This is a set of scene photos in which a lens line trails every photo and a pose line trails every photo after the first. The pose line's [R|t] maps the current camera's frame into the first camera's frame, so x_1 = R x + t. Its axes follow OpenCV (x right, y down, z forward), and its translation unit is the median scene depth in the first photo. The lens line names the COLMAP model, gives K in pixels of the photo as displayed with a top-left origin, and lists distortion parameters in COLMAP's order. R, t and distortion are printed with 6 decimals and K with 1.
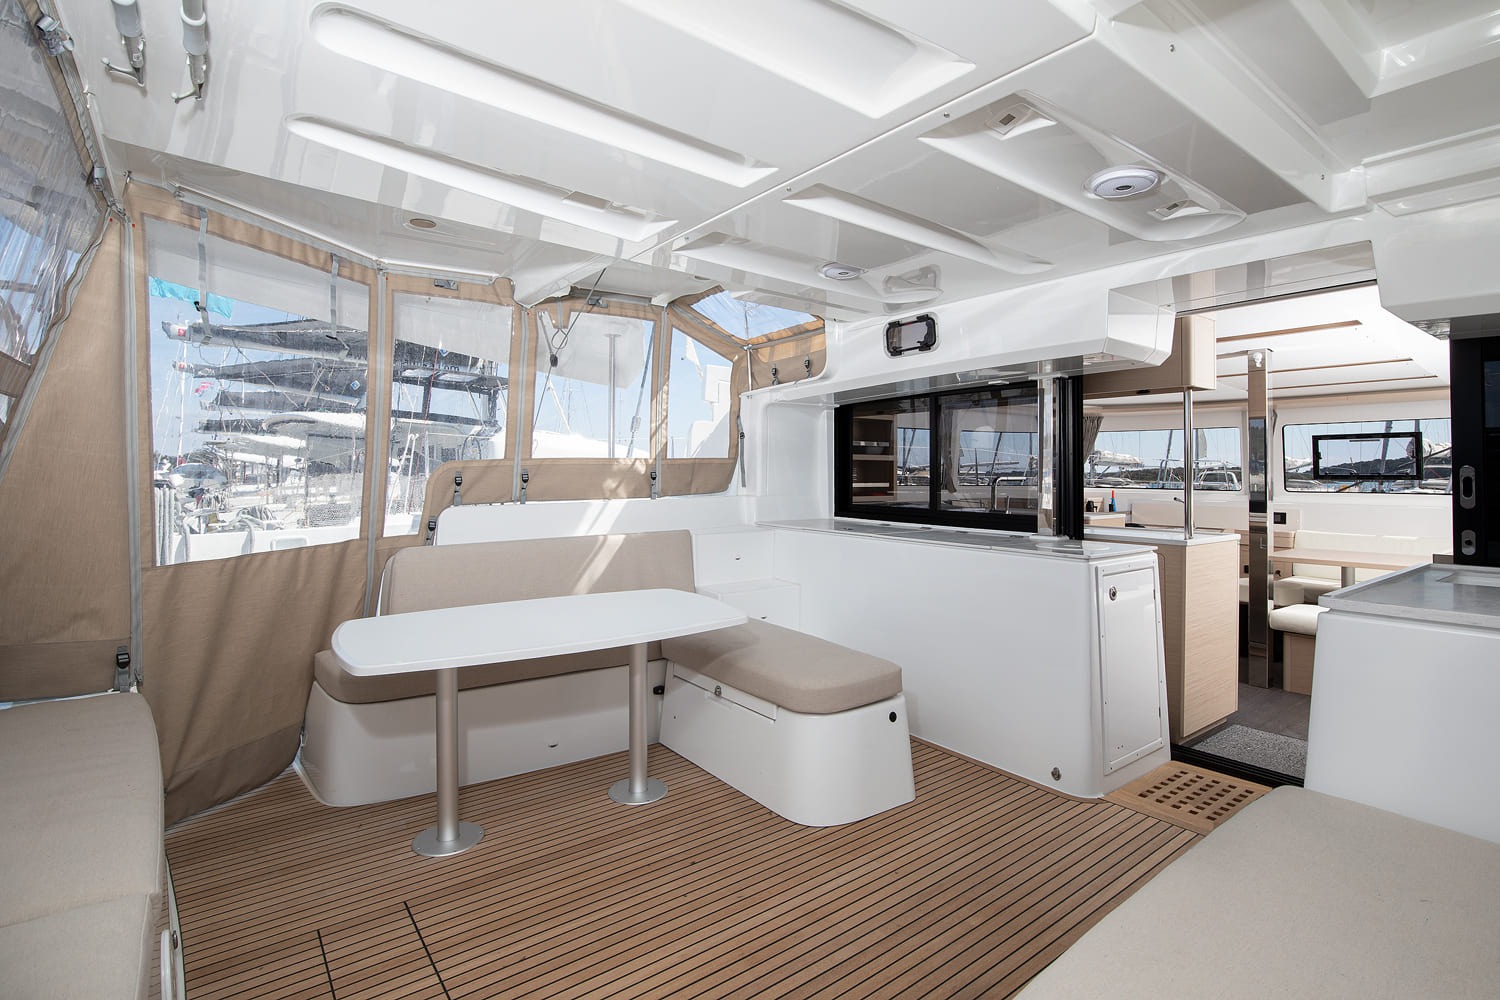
lens RADIAL K [[736.6, 0, 747.0], [0, 736.6, 482.9], [0, 0, 1]] dist [-0.003913, 0.001353]
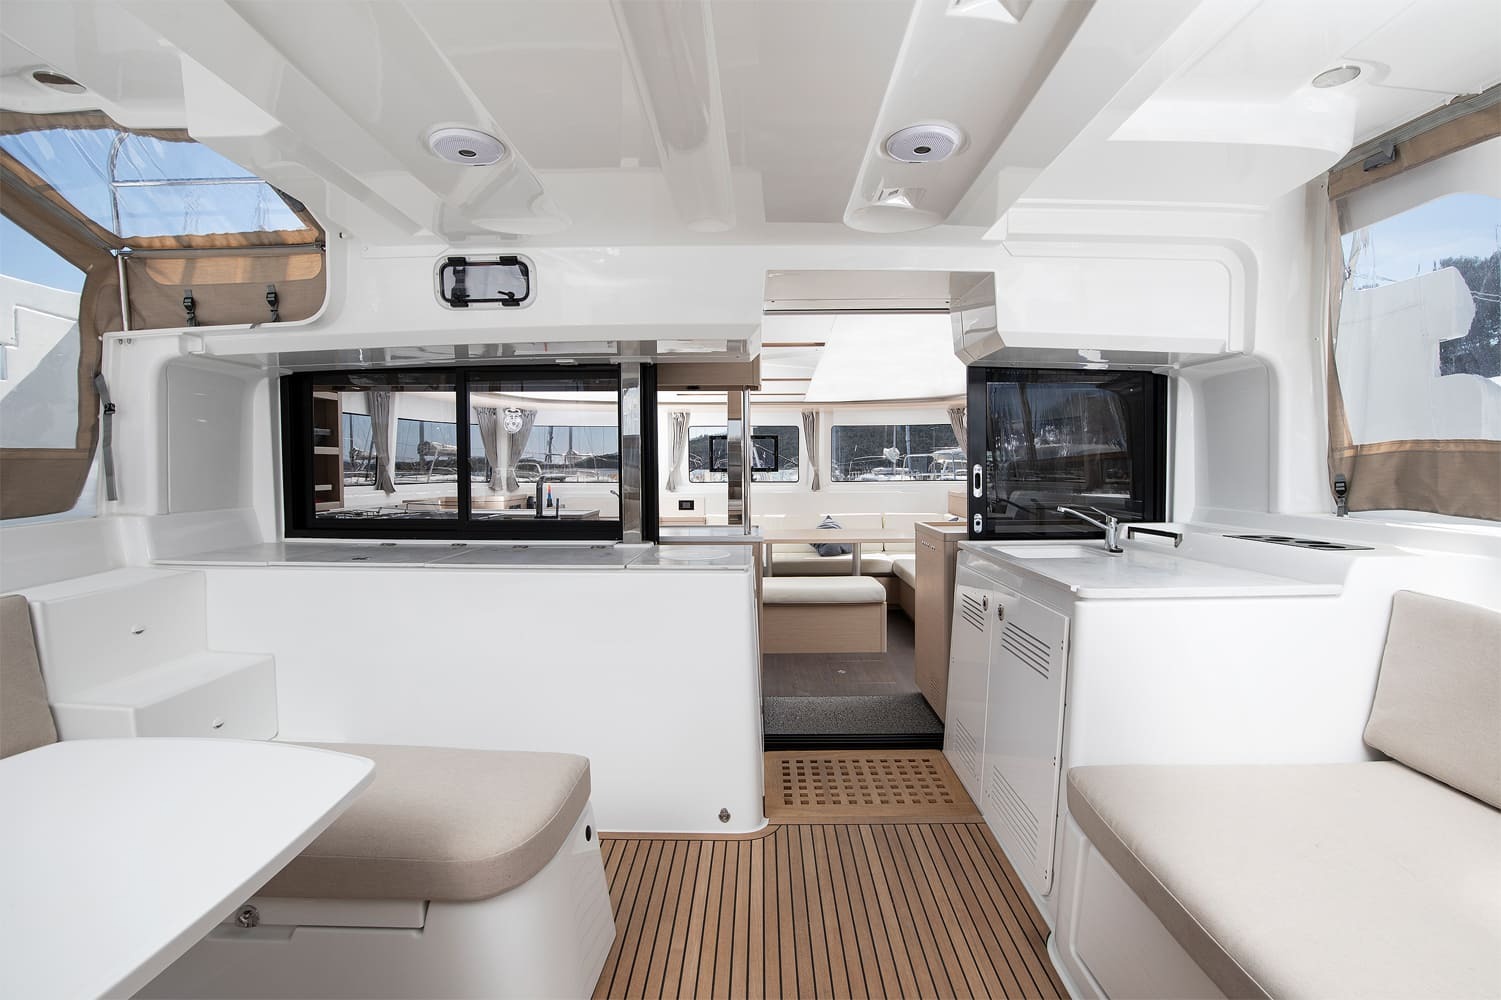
lens RADIAL K [[694.6, 0, 750.5], [0, 694.6, 500.0], [0, 0, 1]] dist [-0.014098, 0.000693]
pose [[0.615363, -0.044769, 0.786972, -0.136758], [0.015401, 0.998878, 0.044781, -0.012498], [-0.788093, -0.015436, 0.615362, 0.330387]]
